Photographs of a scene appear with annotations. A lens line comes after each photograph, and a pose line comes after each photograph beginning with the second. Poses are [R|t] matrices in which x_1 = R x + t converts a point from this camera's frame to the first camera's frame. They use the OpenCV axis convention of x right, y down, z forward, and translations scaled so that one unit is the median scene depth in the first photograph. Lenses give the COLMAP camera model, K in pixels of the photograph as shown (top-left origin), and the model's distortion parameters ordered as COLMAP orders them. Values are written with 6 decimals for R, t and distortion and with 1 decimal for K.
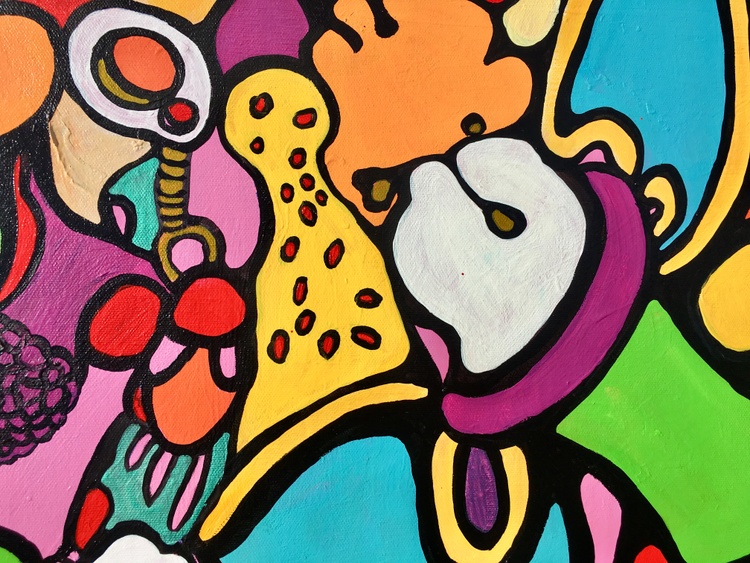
lens RADIAL K [[631.6, 0, 373.3], [0, 631.6, 286.9], [0, 0, 1]] dist [0.065476, -0.106015]
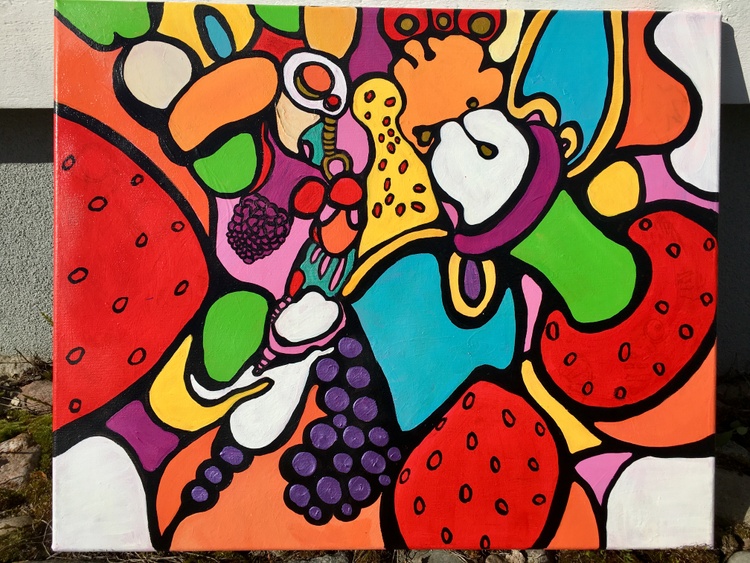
lens RADIAL K [[631.6, 0, 374.8], [0, 631.6, 278.9], [0, 0, 1]] dist [0.065476, -0.106015]
pose [[0.994201, 0.011898, -0.106882, 0.073890], [-0.005259, 0.998051, 0.062178, 0.189882], [0.107414, -0.061255, 0.992326, -1.132285]]
